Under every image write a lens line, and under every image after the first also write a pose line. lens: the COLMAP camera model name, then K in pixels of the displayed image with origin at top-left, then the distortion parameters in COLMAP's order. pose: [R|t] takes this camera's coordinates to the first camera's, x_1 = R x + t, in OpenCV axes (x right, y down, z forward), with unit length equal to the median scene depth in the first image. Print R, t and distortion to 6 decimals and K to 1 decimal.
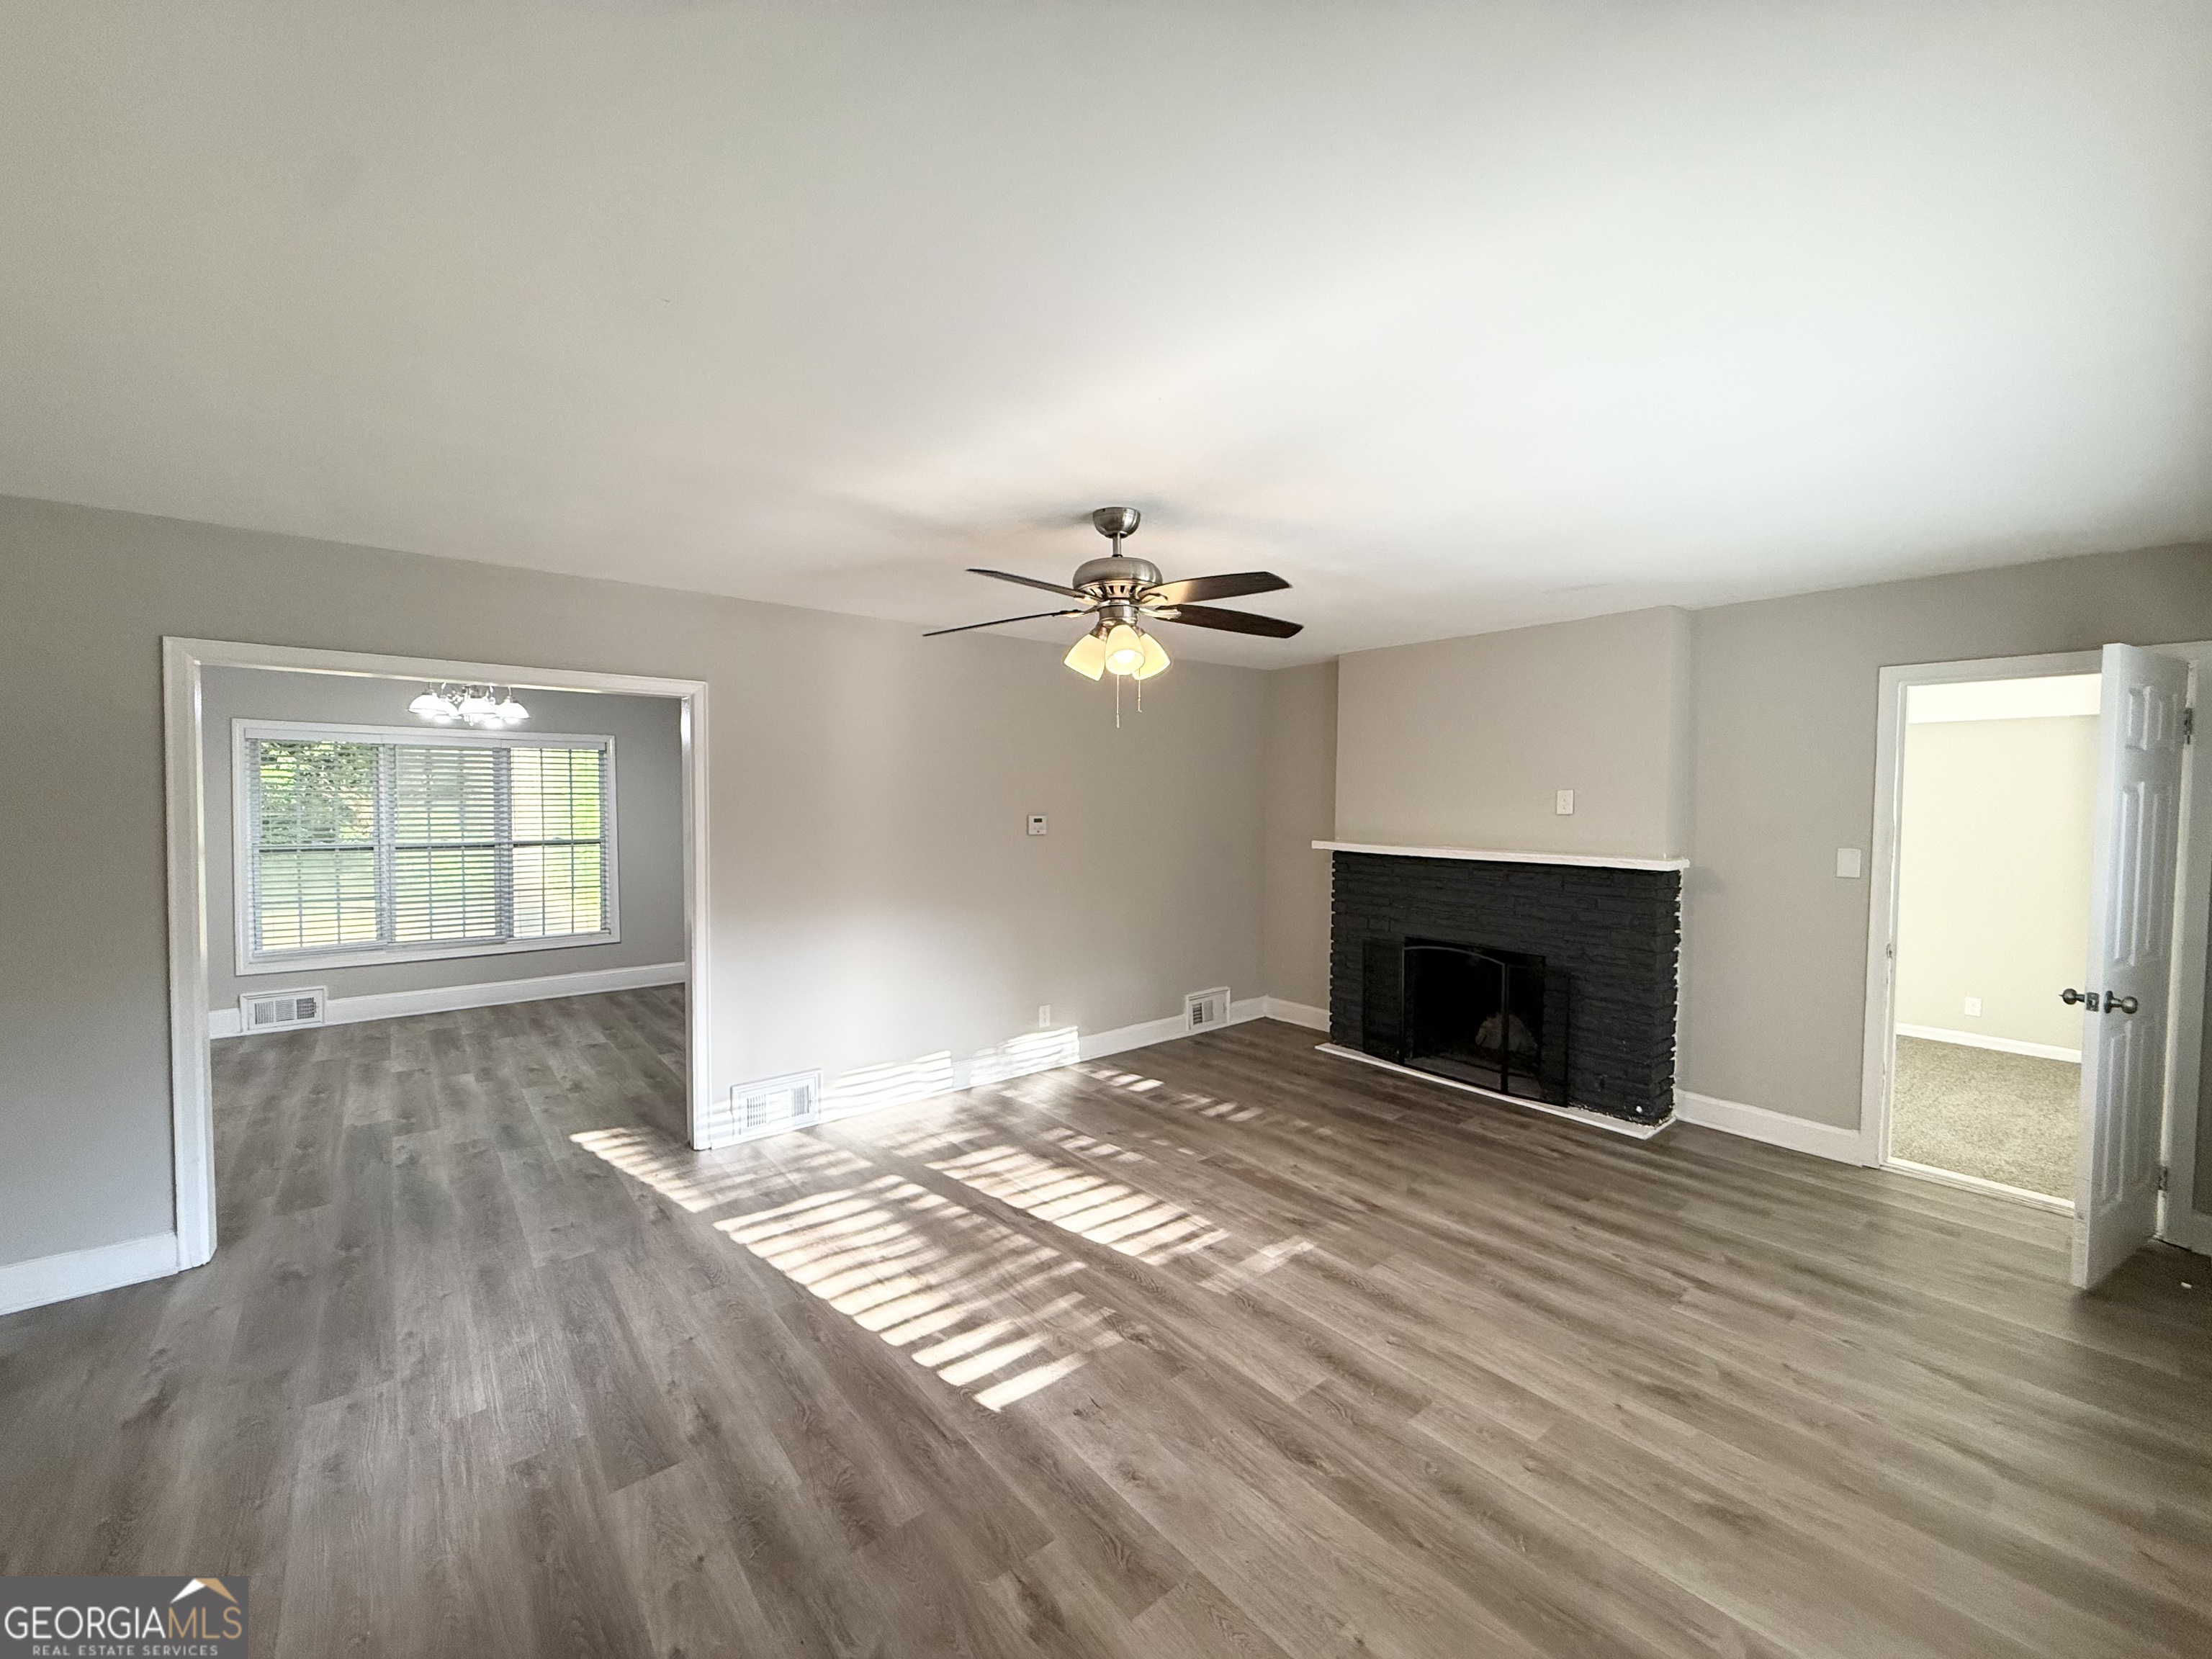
lens RADIAL K [[882.9, 0, 1104.6], [0, 882.9, 823.3], [0, 0, 1]] dist [-0.001491, -0.000150]
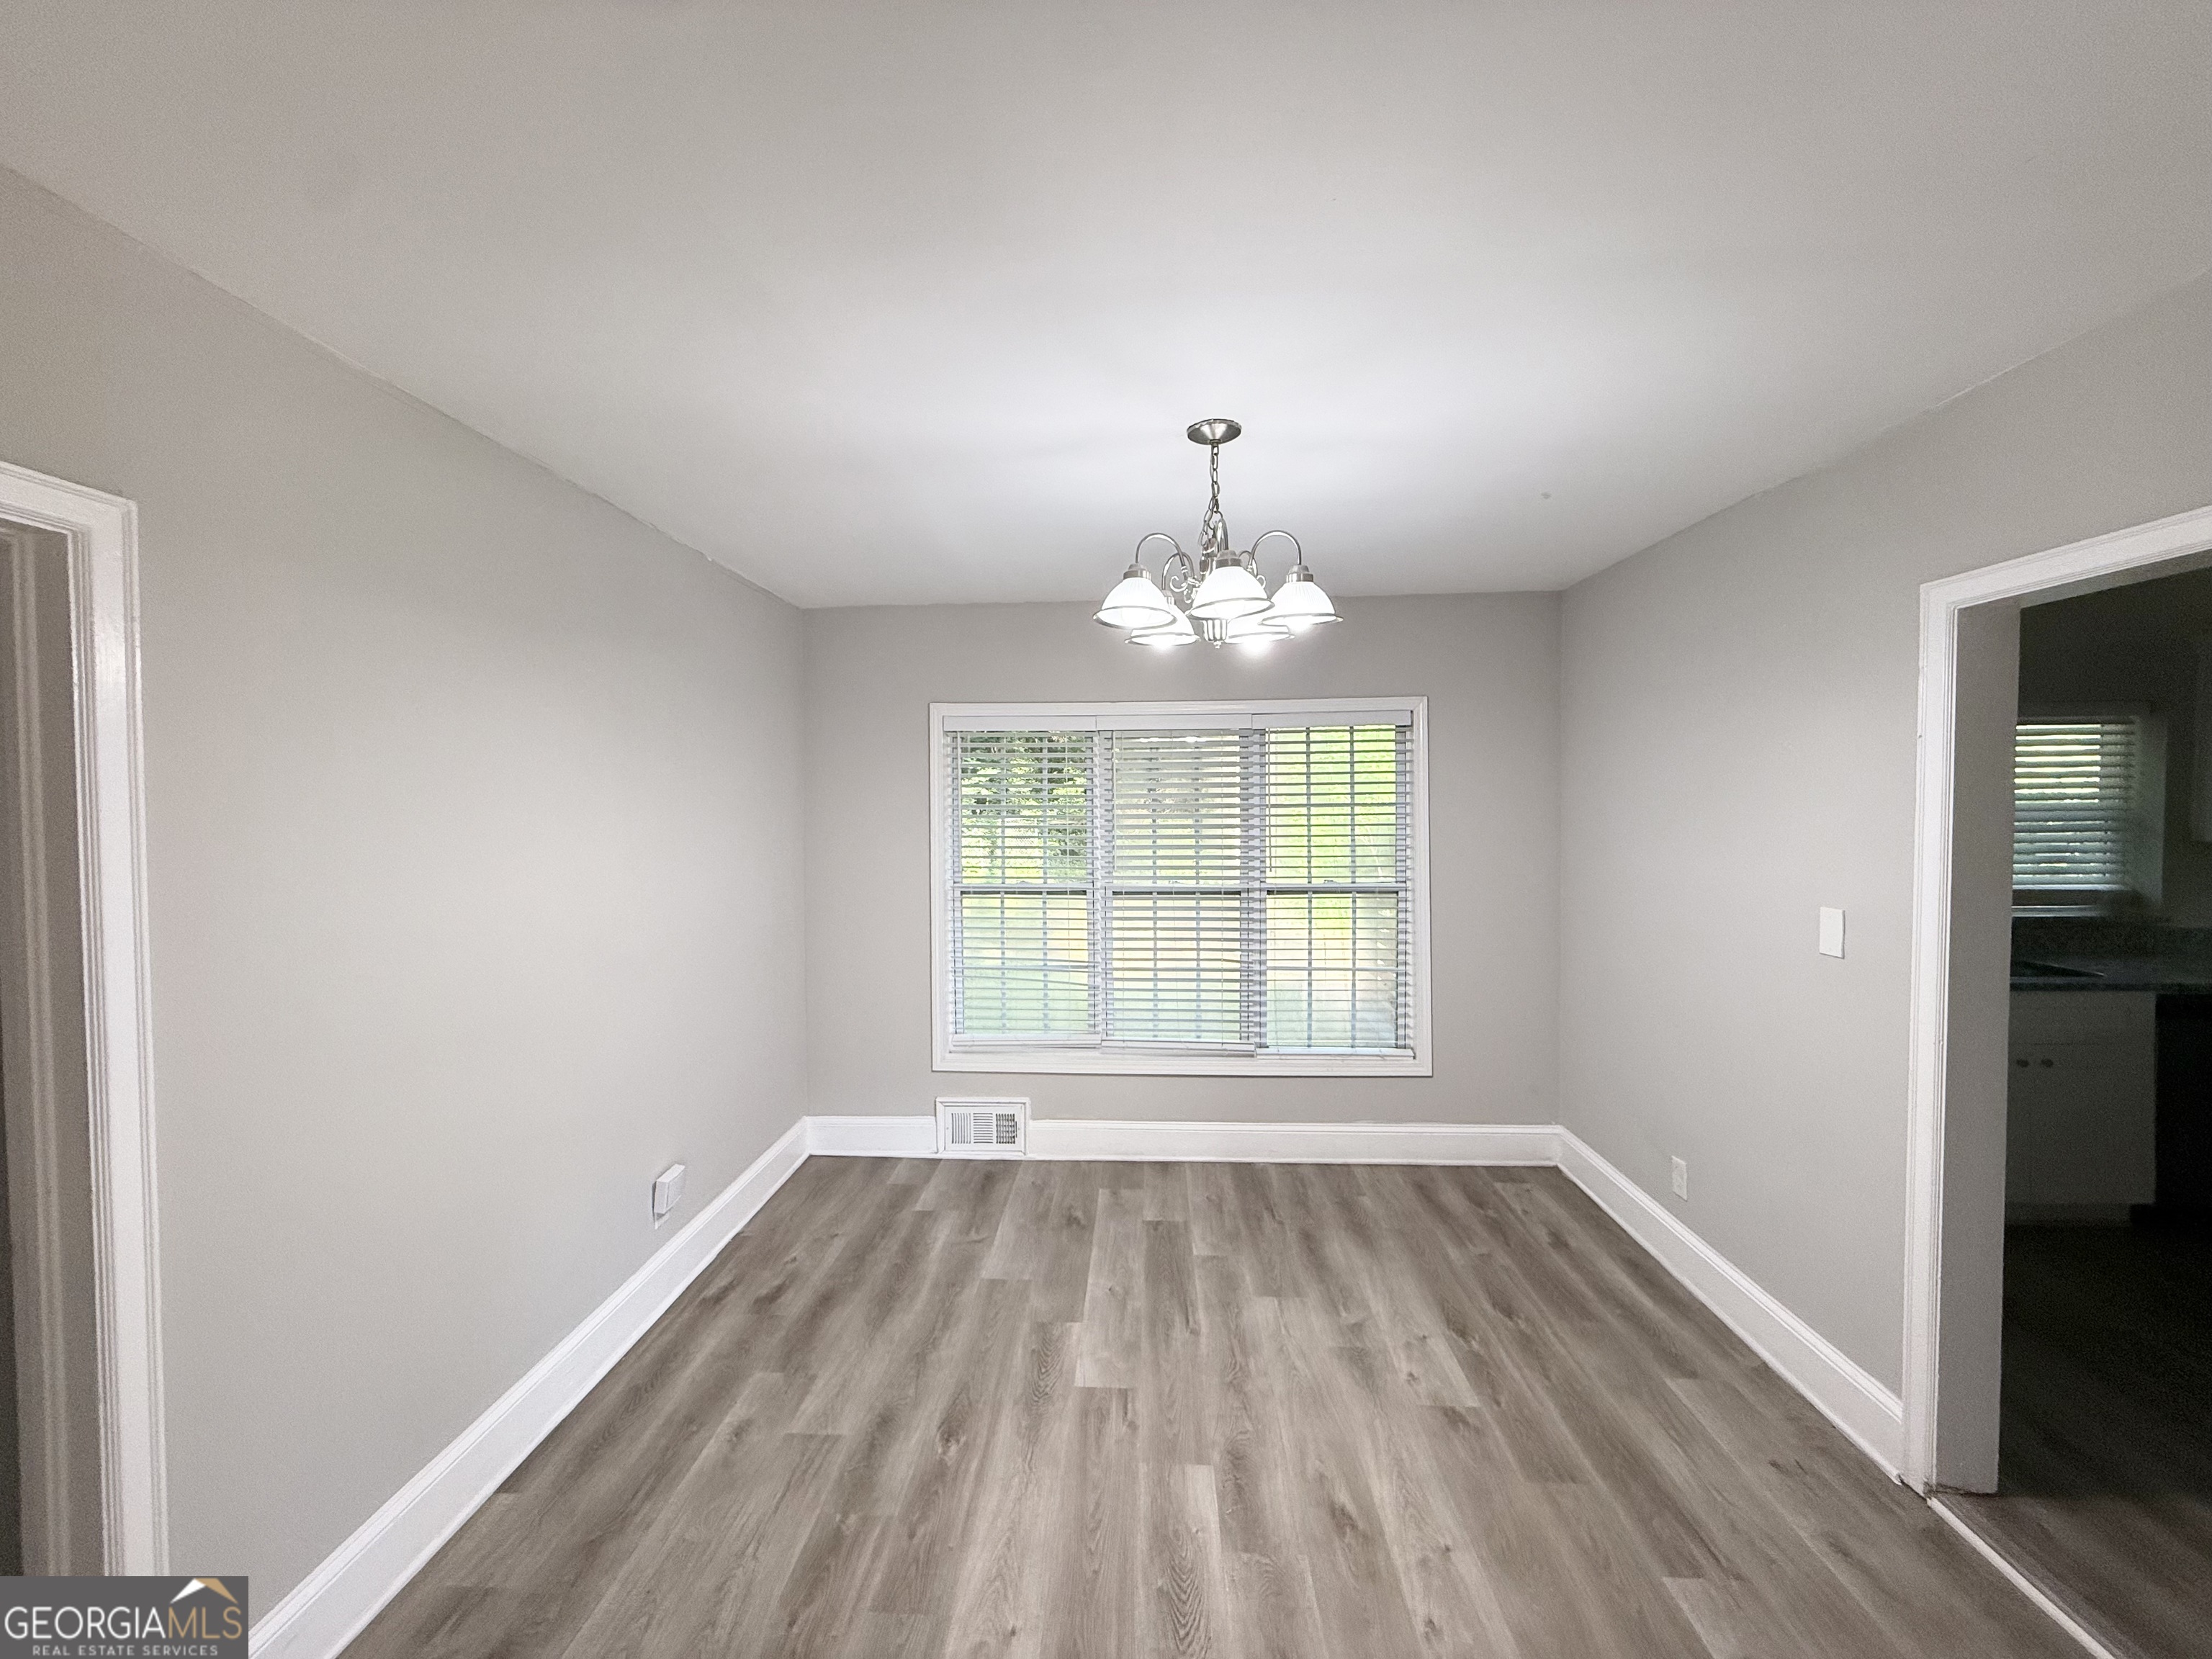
lens RADIAL K [[882.9, 0, 1104.6], [0, 882.9, 823.3], [0, 0, 1]] dist [-0.001491, -0.000150]
pose [[0.742676, 0.002556, -0.669646, -0.380361], [-0.006455, 0.999974, -0.003342, -0.020438], [0.669620, 0.006805, 0.742673, 0.522200]]
